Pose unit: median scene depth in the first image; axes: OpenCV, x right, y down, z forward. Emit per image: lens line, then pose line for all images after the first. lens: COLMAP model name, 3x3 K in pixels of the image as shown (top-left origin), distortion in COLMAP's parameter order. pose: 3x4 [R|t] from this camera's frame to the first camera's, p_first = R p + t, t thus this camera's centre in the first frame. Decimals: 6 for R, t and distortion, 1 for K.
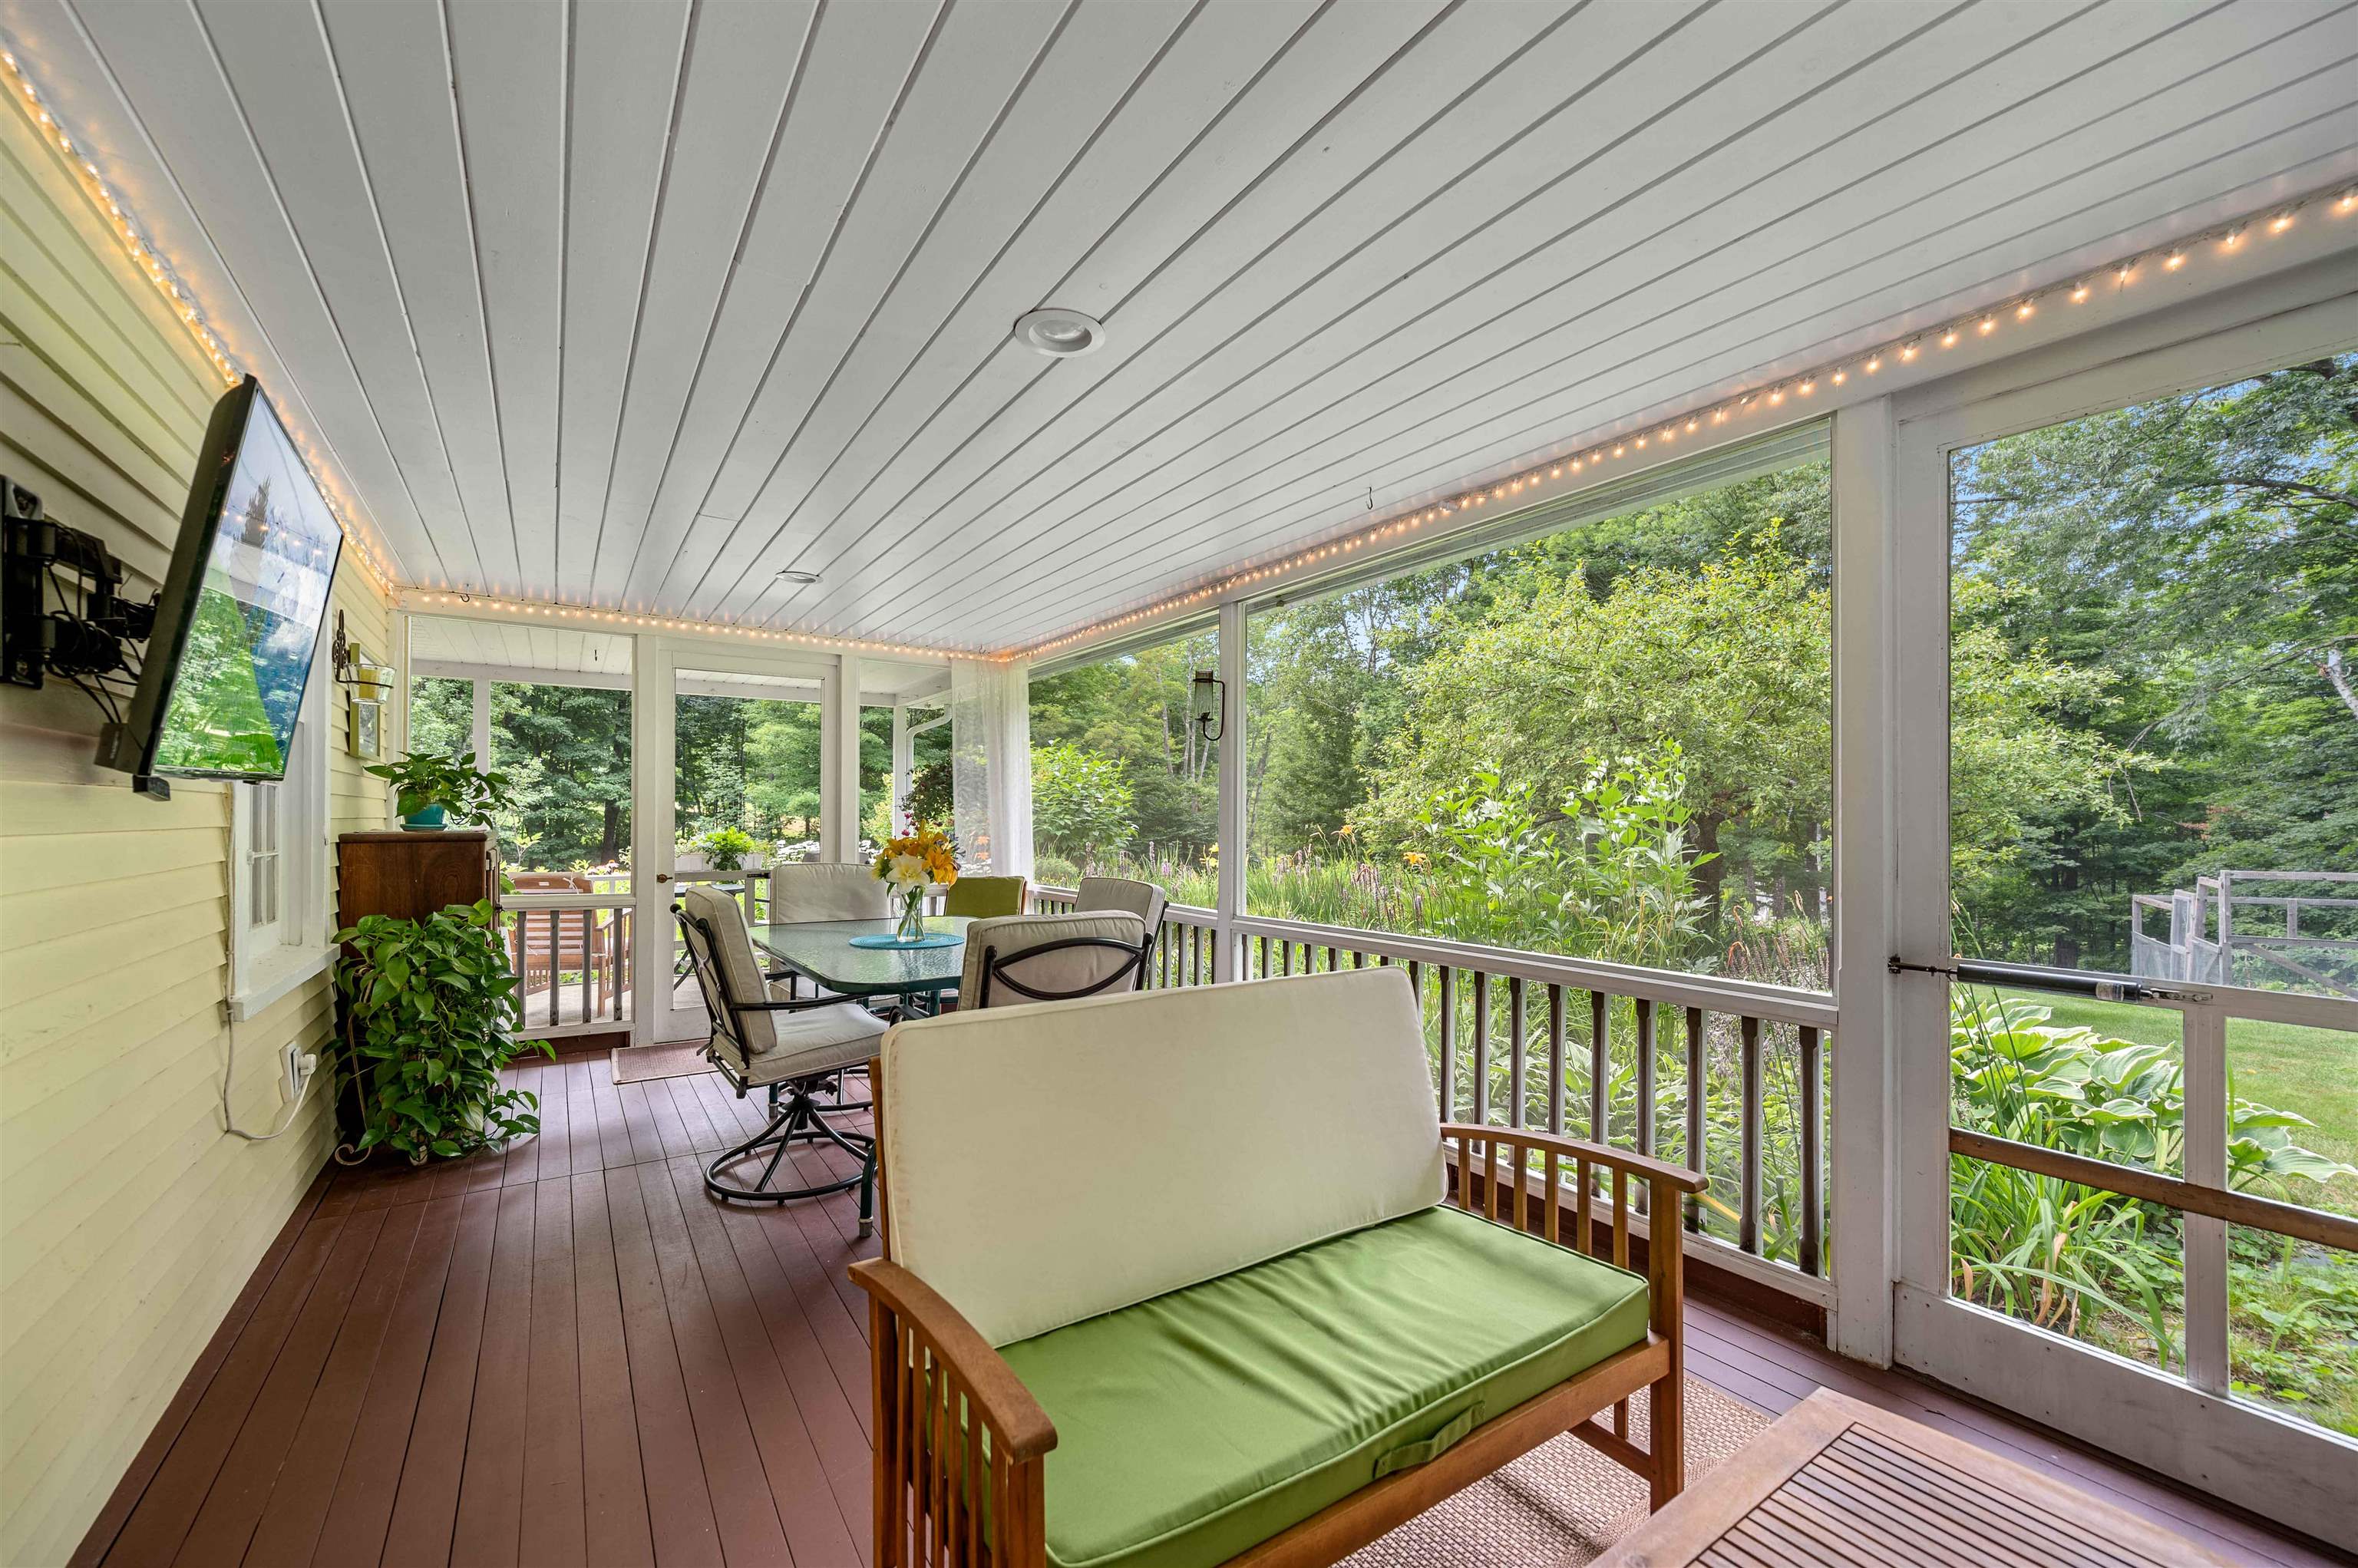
lens RADIAL K [[933.8, 0, 1167.3], [0, 933.8, 813.4], [0, 0, 1]] dist [-0.001503, -0.000319]
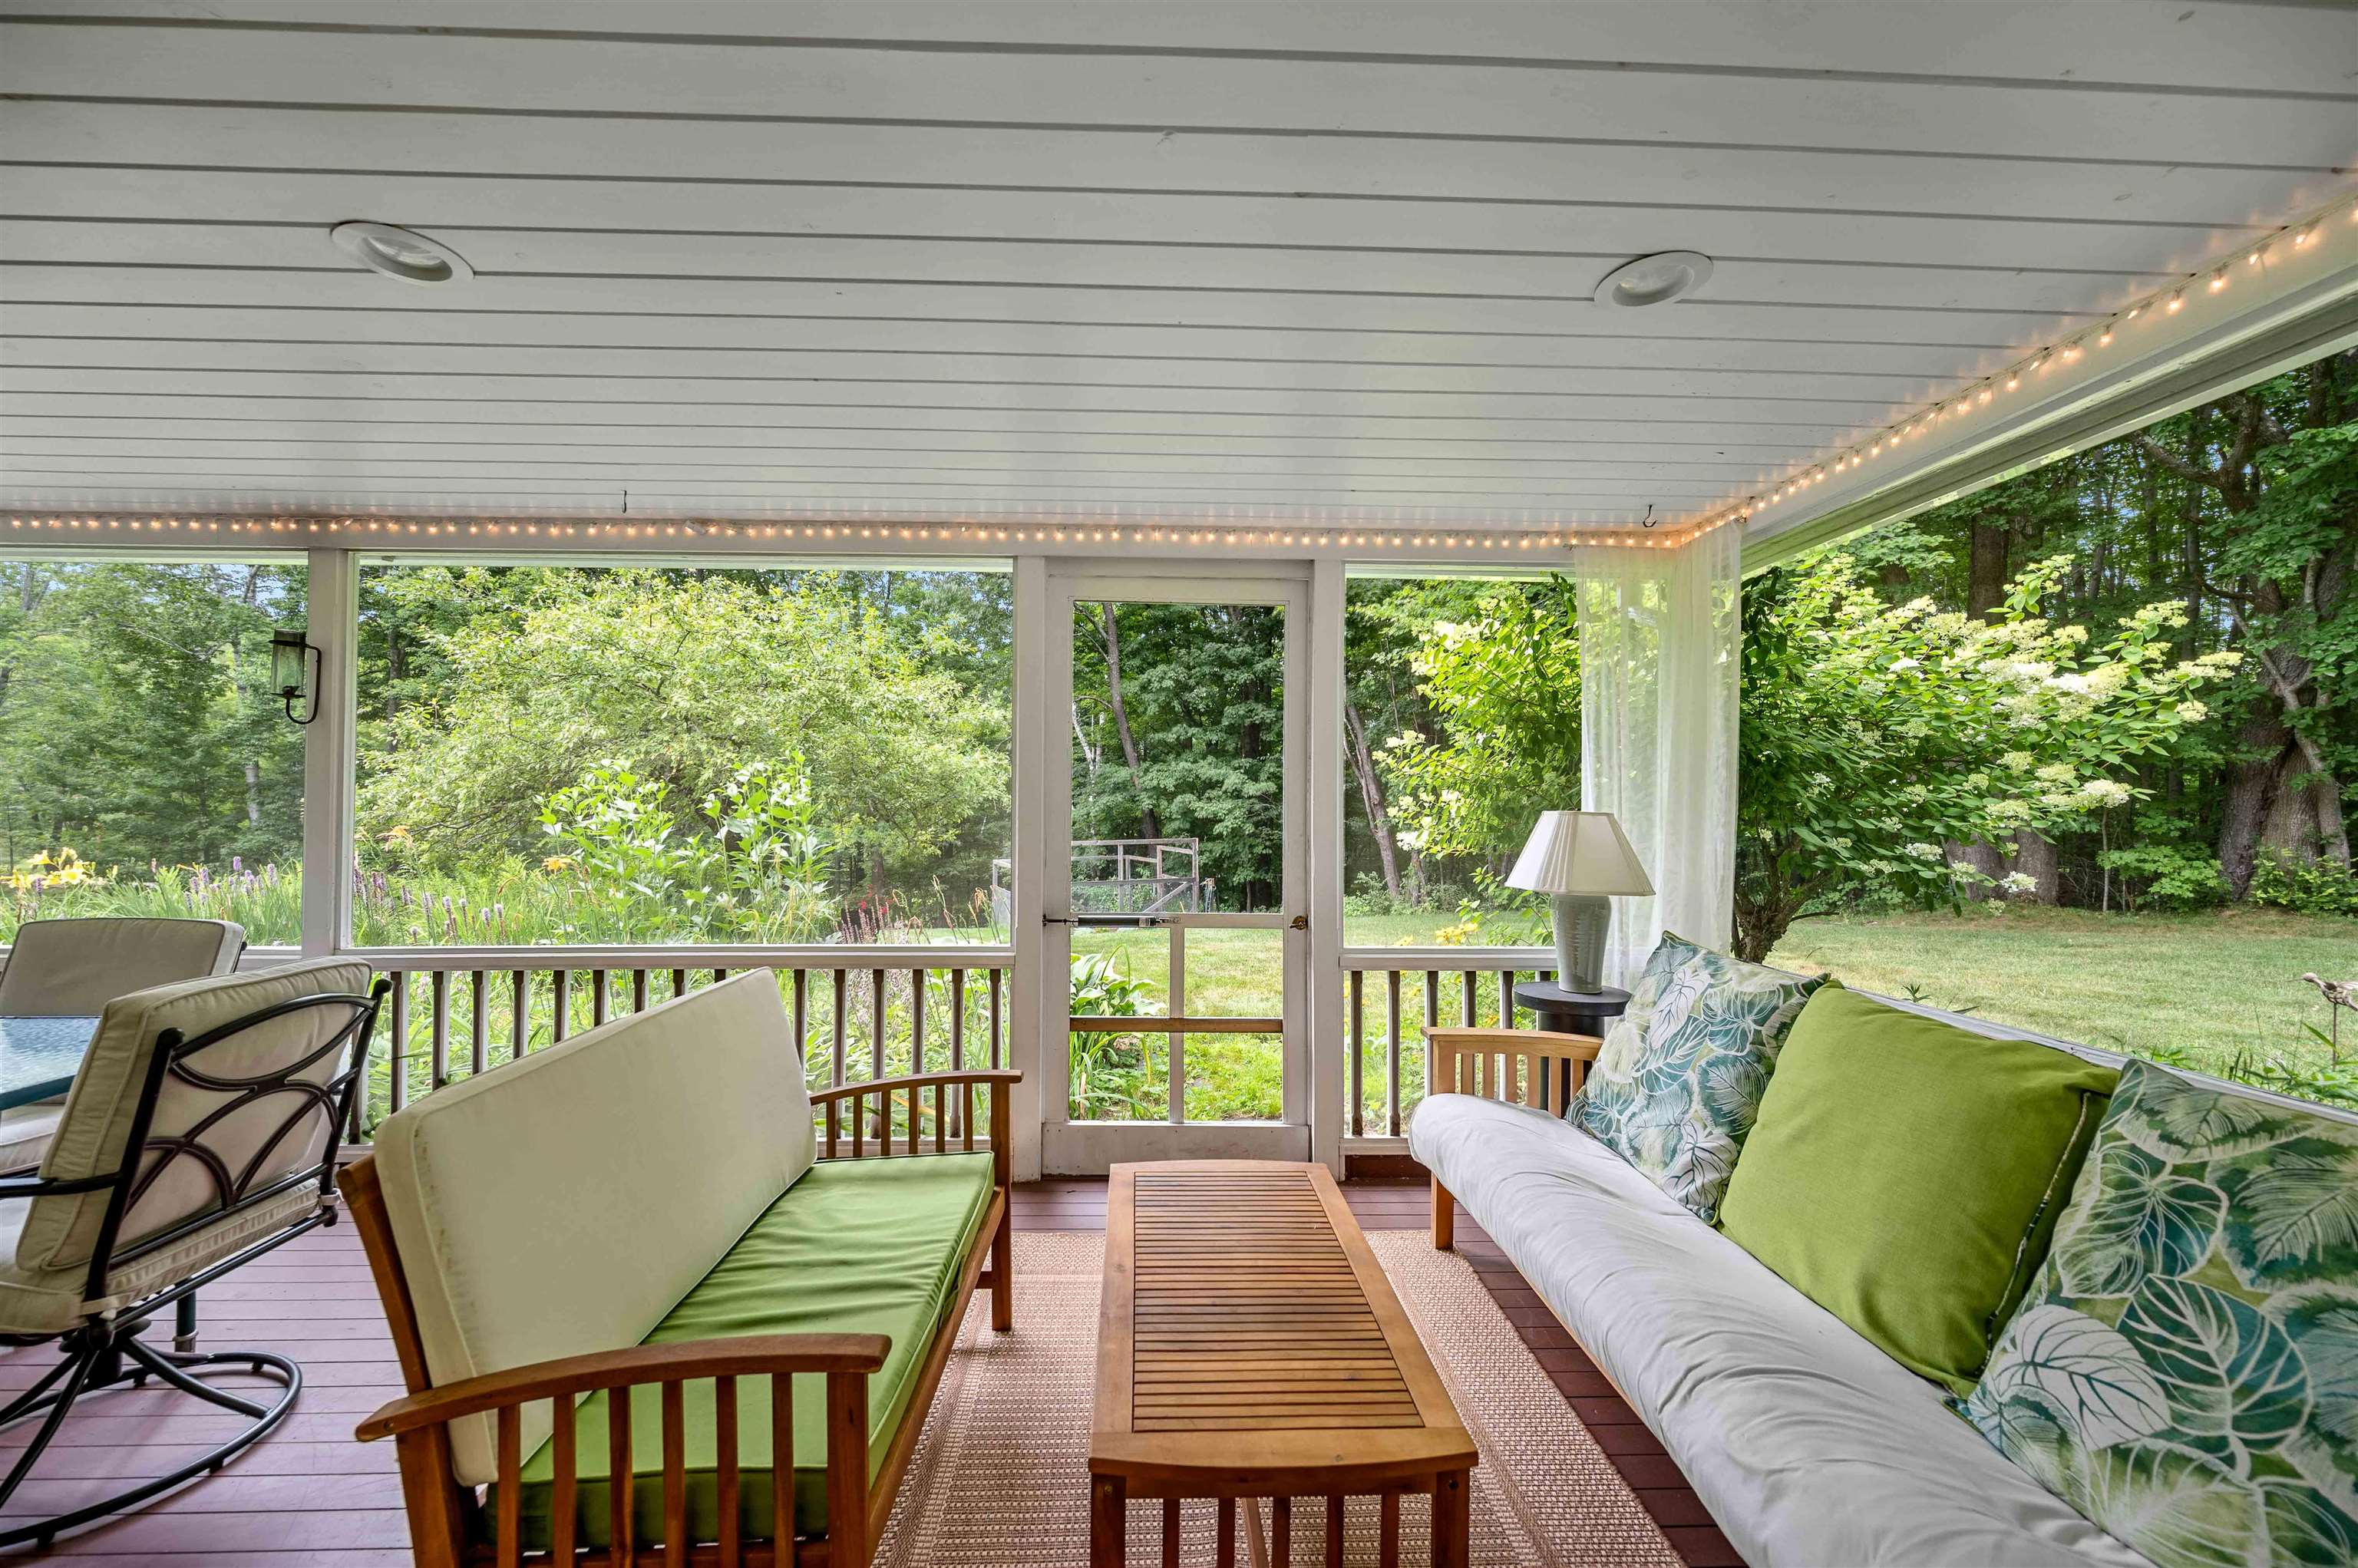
lens RADIAL K [[933.8, 0, 1177.8], [0, 933.8, 797.5], [0, 0, 1]] dist [-0.001503, -0.000319]
pose [[0.520628, 0.006872, 0.853756, -0.312186], [-0.006364, 0.999971, -0.004169, -0.026938], [-0.853760, -0.003263, 0.520657, -0.005211]]
